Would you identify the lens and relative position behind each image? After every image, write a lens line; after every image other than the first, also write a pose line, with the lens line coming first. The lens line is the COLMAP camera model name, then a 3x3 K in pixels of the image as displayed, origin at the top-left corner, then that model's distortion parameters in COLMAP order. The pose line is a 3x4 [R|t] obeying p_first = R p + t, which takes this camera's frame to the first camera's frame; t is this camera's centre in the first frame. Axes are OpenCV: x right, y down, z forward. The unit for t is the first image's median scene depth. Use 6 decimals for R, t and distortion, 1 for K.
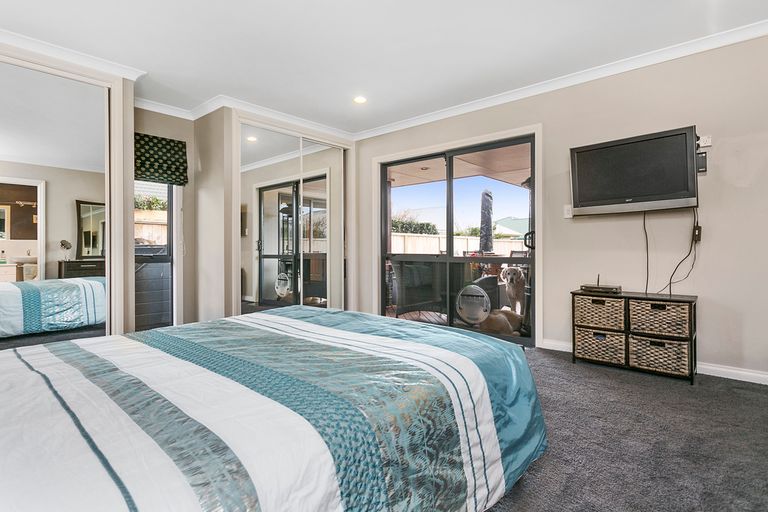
lens RADIAL K [[395.3, 0, 385.1], [0, 395.3, 245.2], [0, 0, 1]] dist [0.000819, 0.000113]
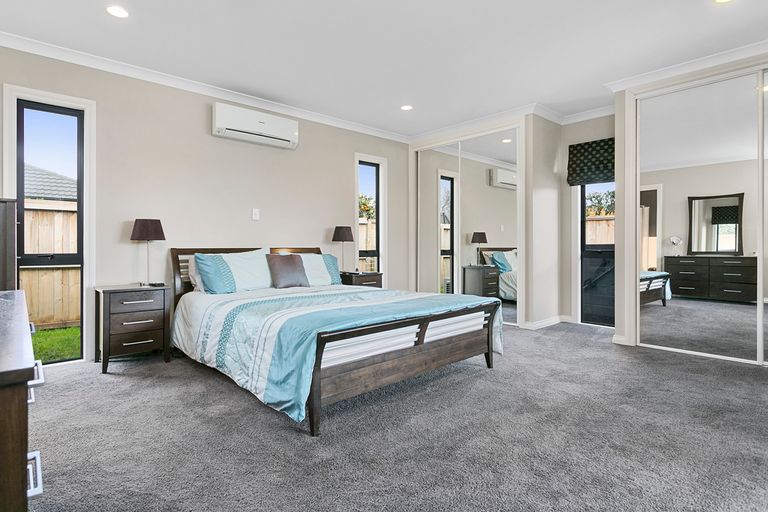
lens RADIAL K [[395.3, 0, 385.1], [0, 395.3, 245.2], [0, 0, 1]] dist [0.000819, 0.000113]
pose [[-0.091487, 0.009717, -0.995759, 0.537416], [0.005778, 0.999941, 0.009227, -0.005959], [0.995789, -0.004910, -0.091538, 0.533823]]
